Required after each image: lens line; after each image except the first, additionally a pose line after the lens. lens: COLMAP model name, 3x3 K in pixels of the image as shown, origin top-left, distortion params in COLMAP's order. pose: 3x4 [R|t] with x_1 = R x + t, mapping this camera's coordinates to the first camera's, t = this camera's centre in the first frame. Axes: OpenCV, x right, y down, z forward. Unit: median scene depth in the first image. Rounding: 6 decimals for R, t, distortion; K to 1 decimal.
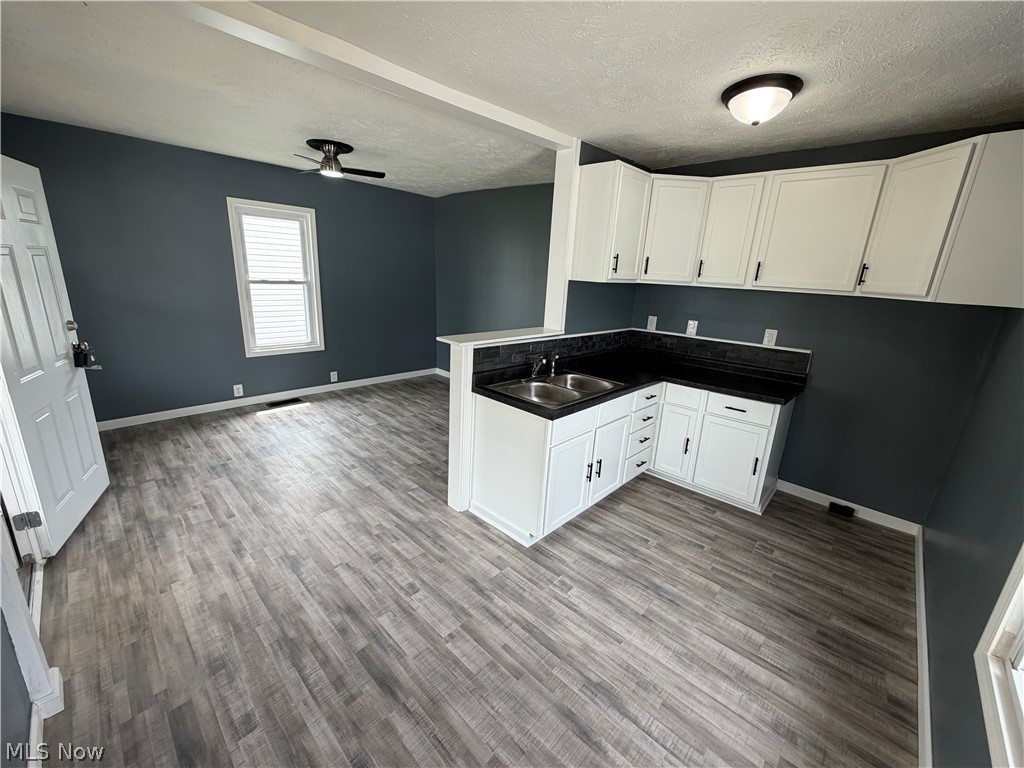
lens RADIAL K [[408.3, 0, 509.0], [0, 408.3, 383.3], [0, 0, 1]] dist [0.000013, 0.000157]
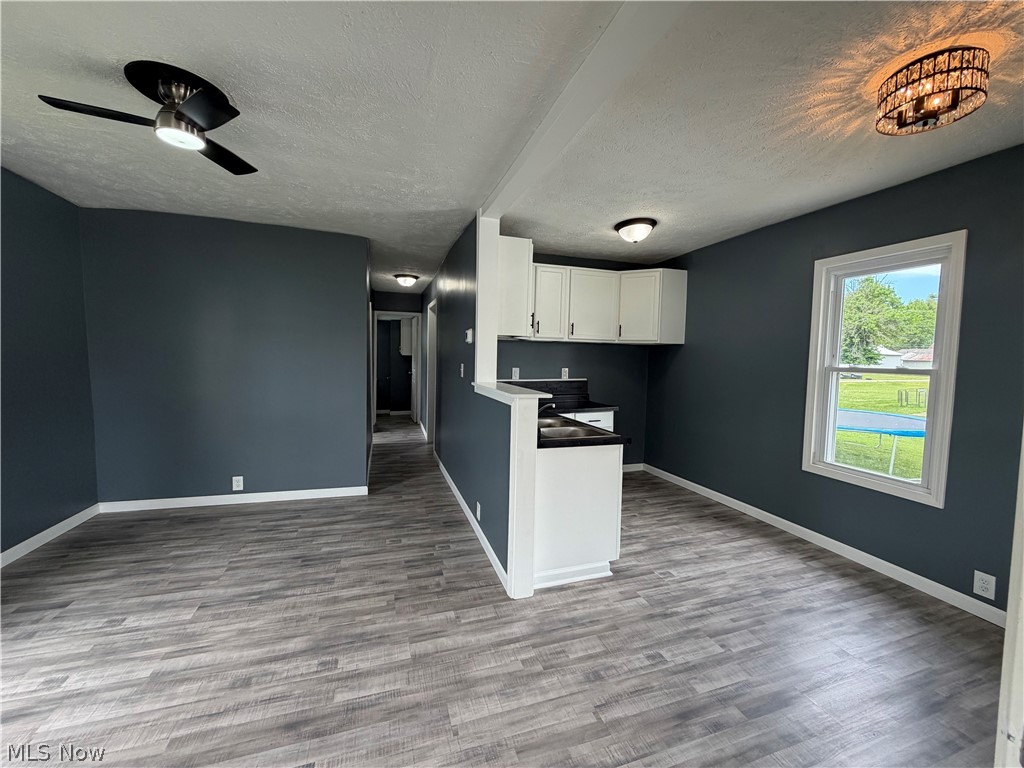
lens RADIAL K [[408.3, 0, 509.0], [0, 408.3, 383.3], [0, 0, 1]] dist [0.000013, 0.000157]
pose [[0.475086, -0.099382, 0.874309, -0.924290], [0.241536, 0.970165, -0.020970, -0.119690], [-0.846140, 0.221140, 0.484917, 0.578539]]
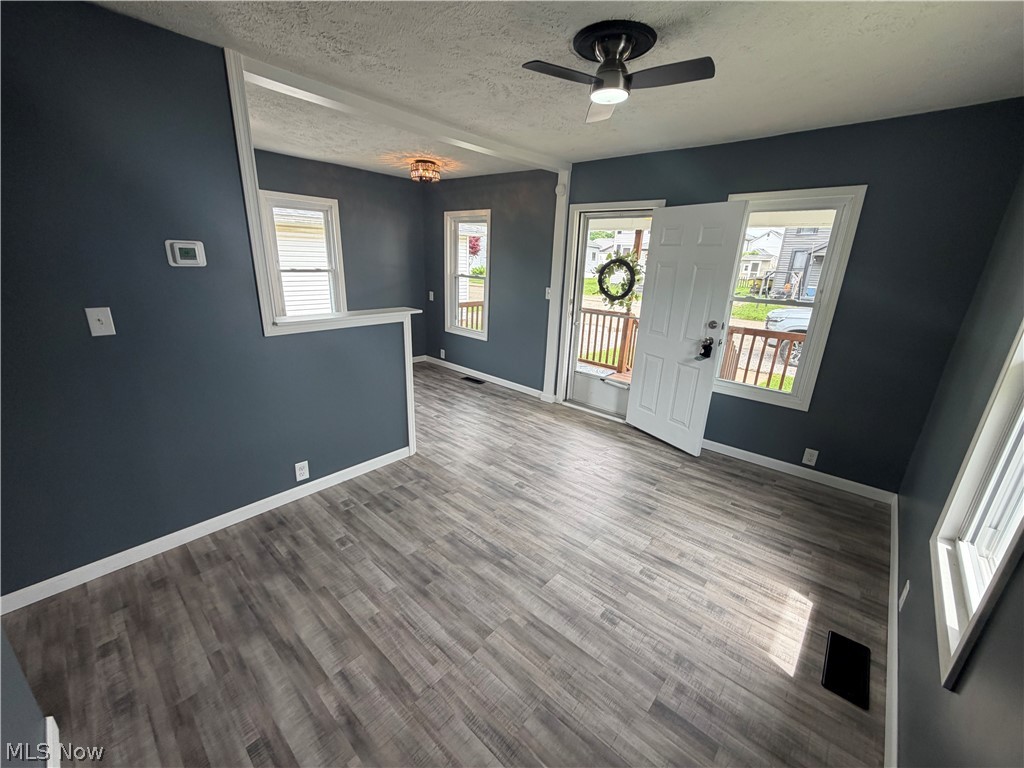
lens RADIAL K [[408.3, 0, 509.0], [0, 408.3, 383.3], [0, 0, 1]] dist [0.000013, 0.000157]
pose [[-0.995790, -0.073482, -0.054806, -0.380677], [-0.091498, 0.833299, 0.545198, -0.612875], [0.005607, 0.547917, -0.836514, 2.118894]]
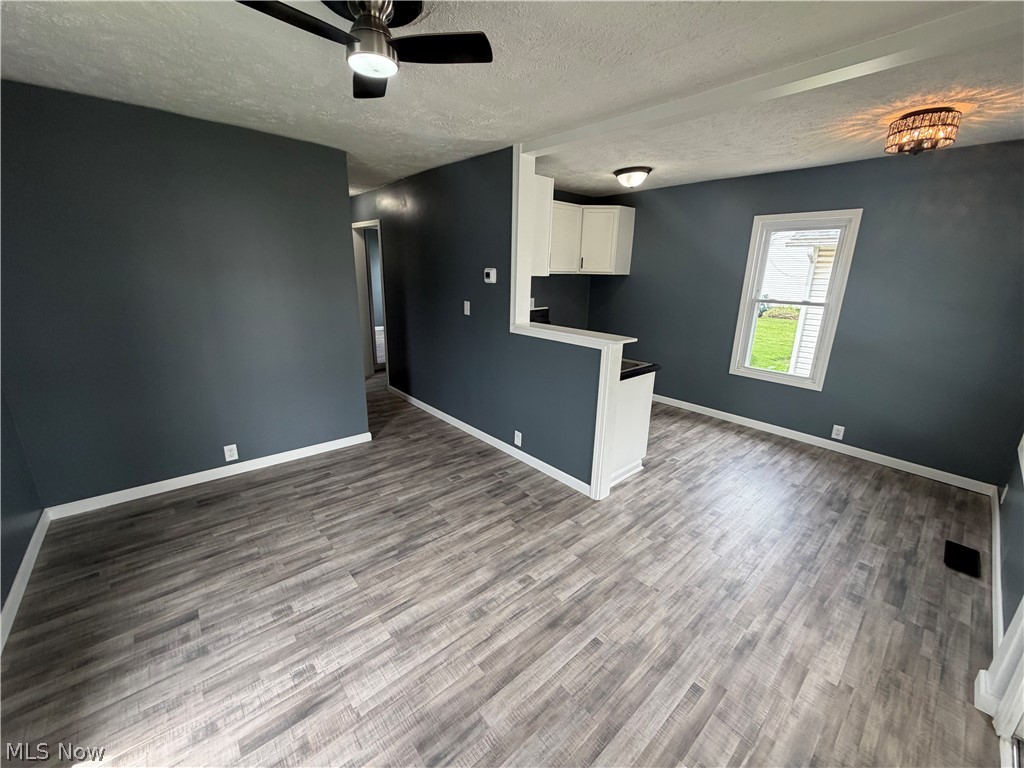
lens RADIAL K [[408.3, 0, 509.0], [0, 408.3, 383.3], [0, 0, 1]] dist [0.000013, 0.000157]
pose [[0.093888, -0.318881, 0.943133, -1.183439], [0.256754, 0.923028, 0.286524, -0.375110], [-0.961905, 0.215252, 0.168536, 1.100684]]
